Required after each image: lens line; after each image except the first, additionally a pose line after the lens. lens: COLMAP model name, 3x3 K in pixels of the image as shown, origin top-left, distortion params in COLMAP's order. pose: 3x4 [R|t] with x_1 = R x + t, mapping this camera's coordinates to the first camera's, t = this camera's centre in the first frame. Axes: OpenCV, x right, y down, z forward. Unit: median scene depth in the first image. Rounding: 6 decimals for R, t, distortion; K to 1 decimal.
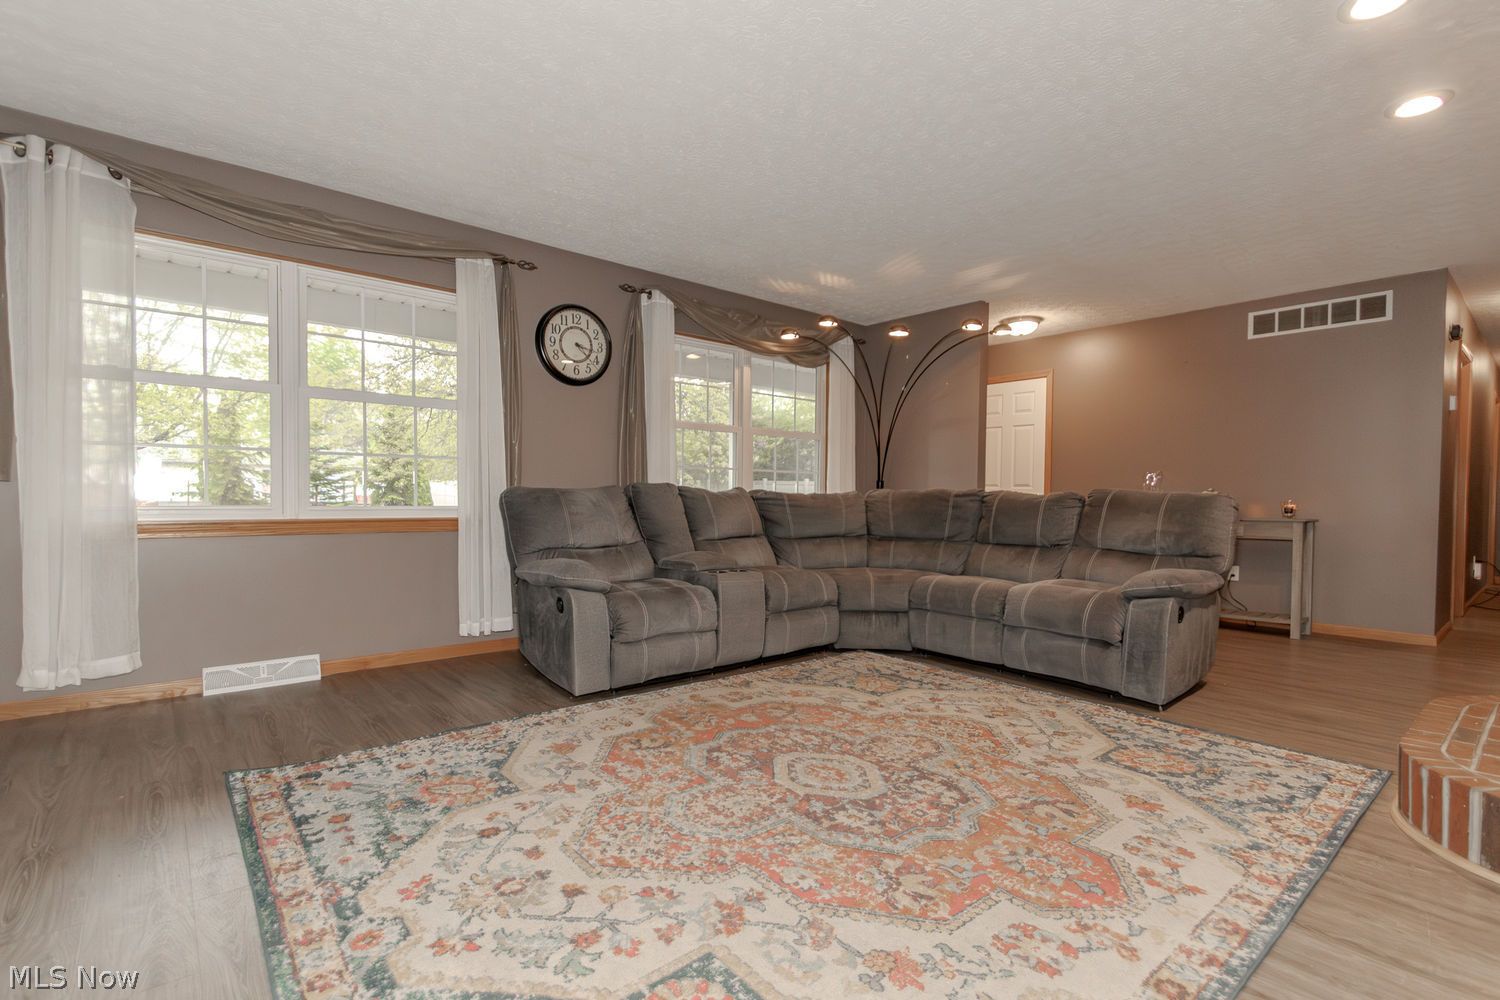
lens RADIAL K [[694.0, 0, 744.4], [0, 694.0, 514.2], [0, 0, 1]] dist [0.016574, -0.010344]
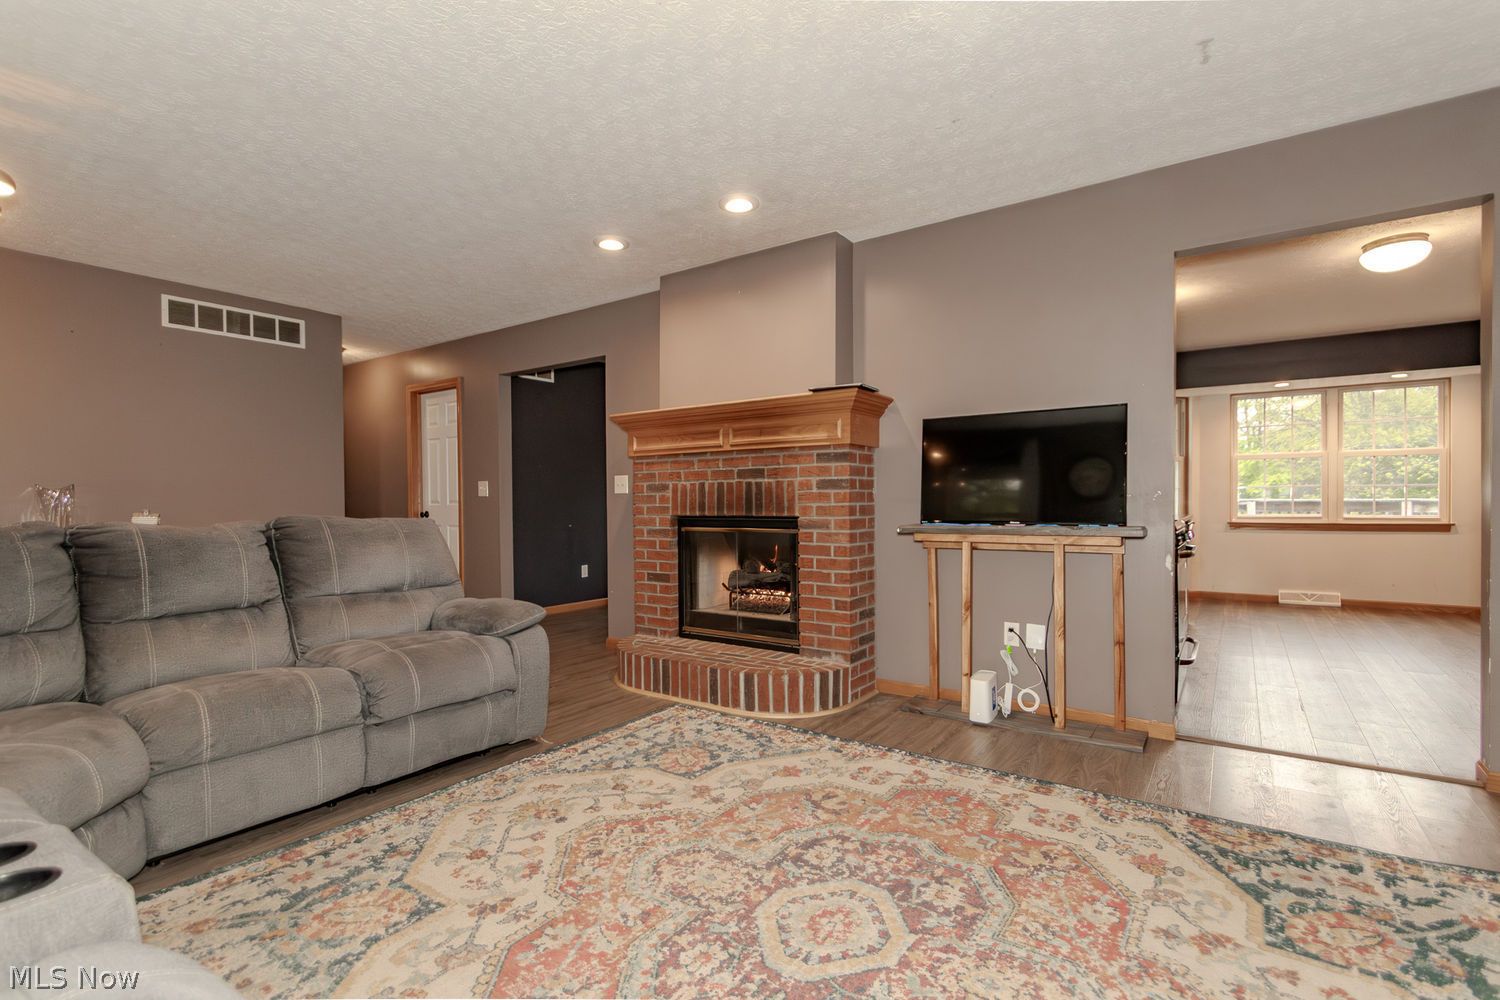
lens RADIAL K [[694.0, 0, 744.4], [0, 694.0, 514.2], [0, 0, 1]] dist [0.016574, -0.010344]
pose [[-0.253387, -0.026084, 0.967013, -0.539055], [0.032674, 0.998835, 0.035504, -0.082825], [-0.966813, 0.040592, -0.252239, 1.224749]]
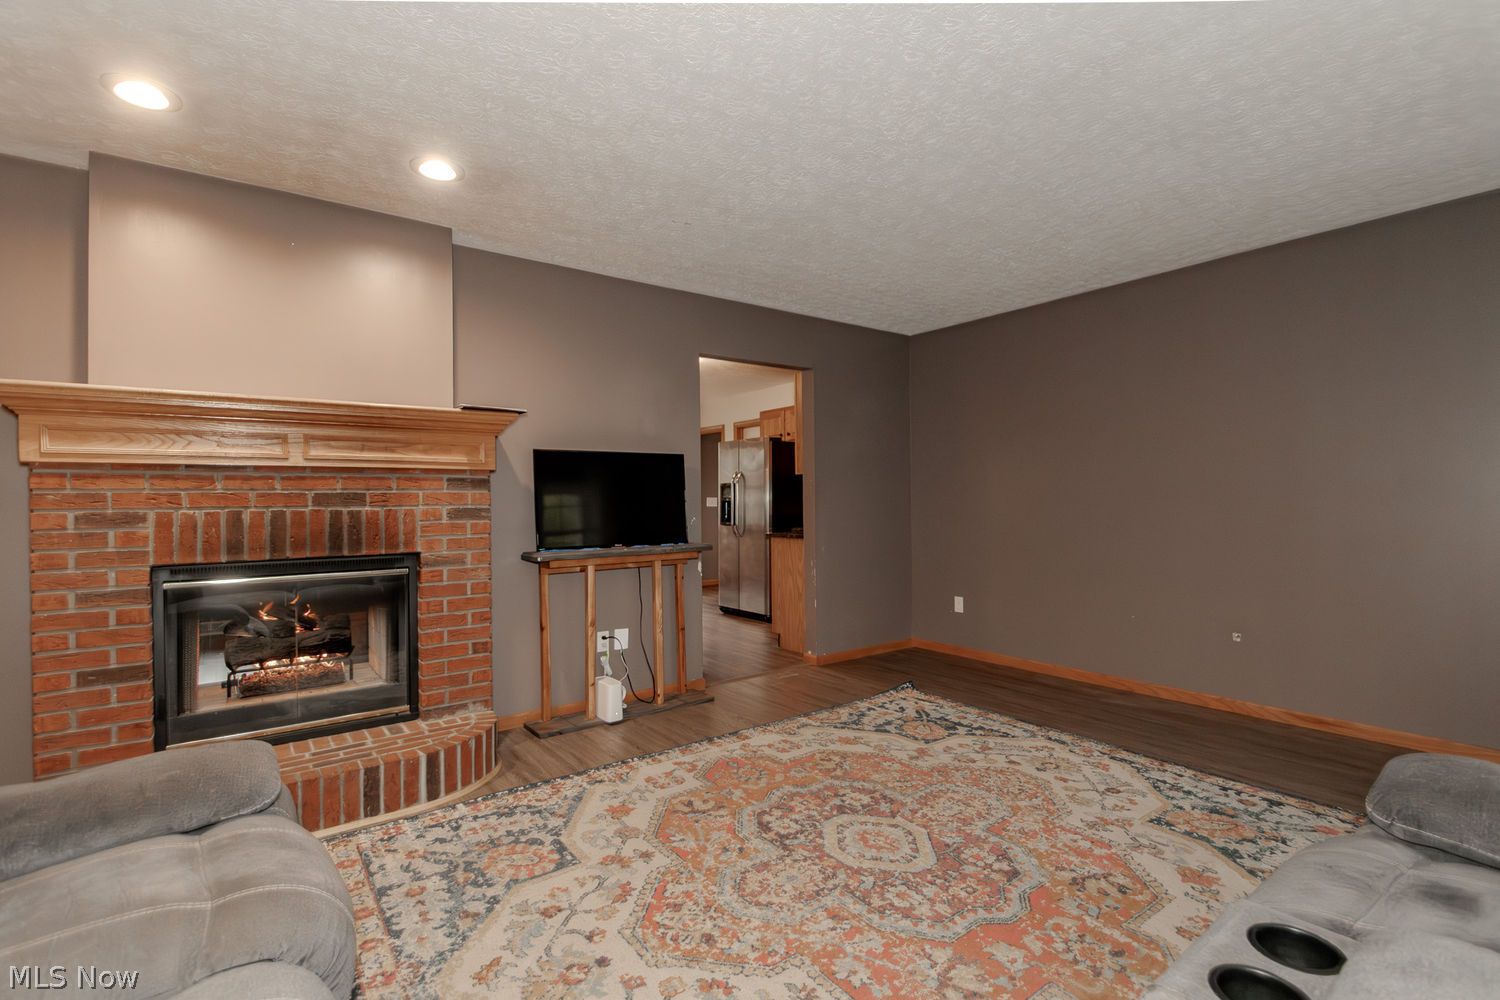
lens RADIAL K [[692.0, 0, 750.8], [0, 692.0, 507.5], [0, 0, 1]] dist [0.005829, -0.000720]
pose [[-0.998393, 0.001394, 0.056648, 0.238803], [0.003506, 0.999302, 0.037187, -0.147255], [-0.056557, 0.037326, -0.997701, 1.952058]]
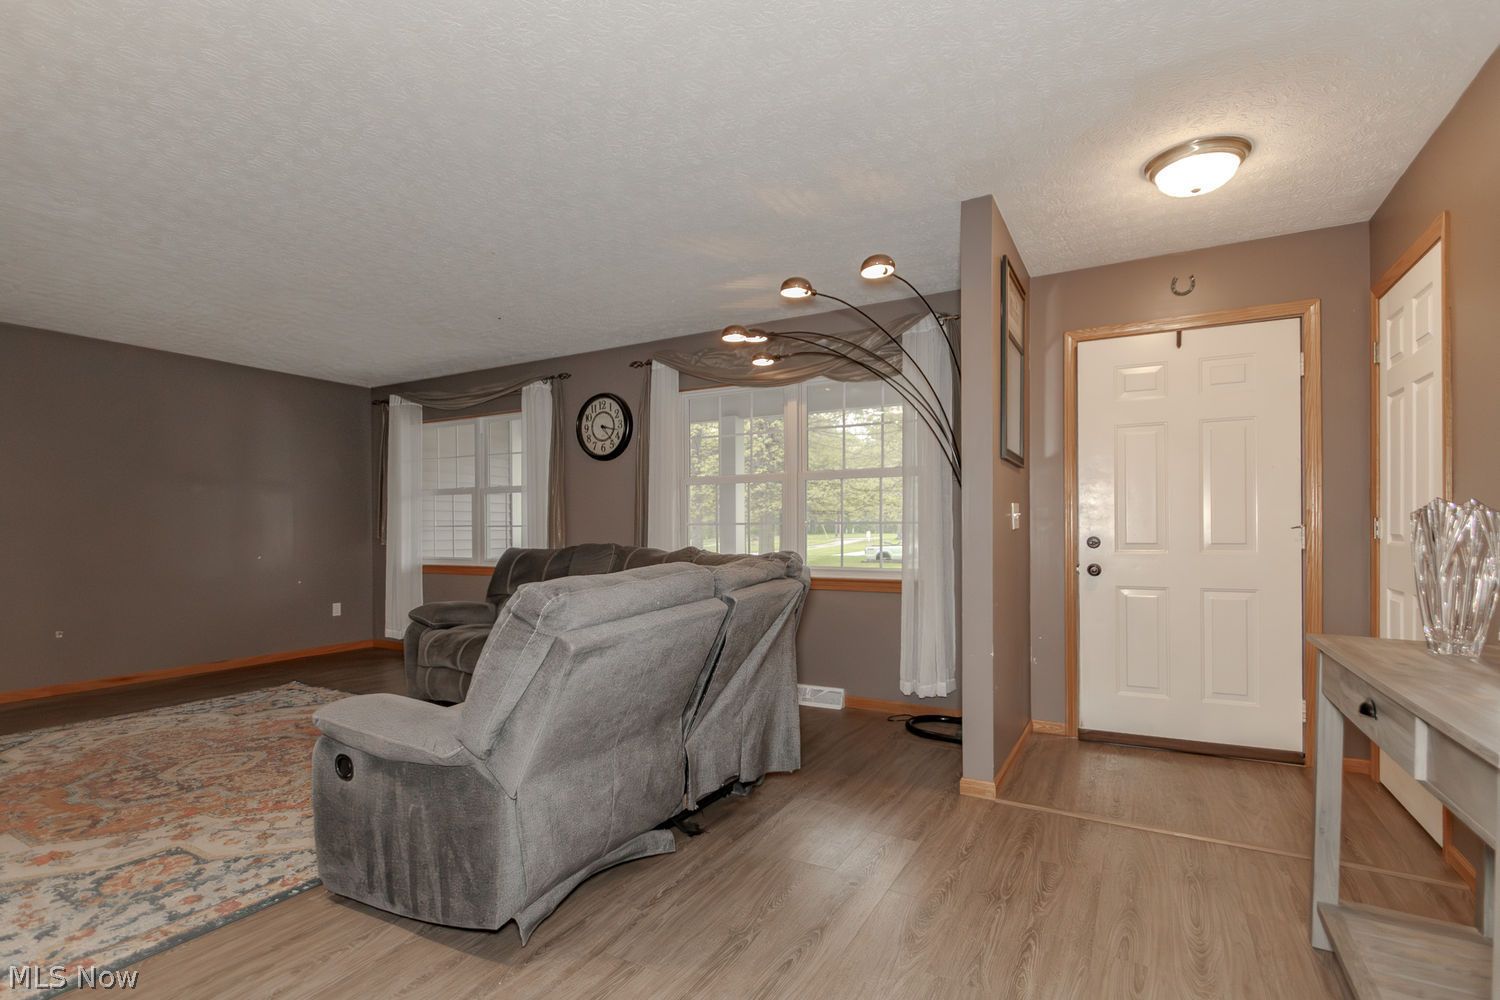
lens RADIAL K [[719.1, 0, 728.3], [0, 719.1, 535.5], [0, 0, 1]] dist [-0.000338, -0.001133]
pose [[0.335587, -0.002849, -0.942005, 1.780053], [-0.018914, 0.999773, -0.009762, -0.090649], [0.941819, 0.021093, 0.335457, 1.441535]]
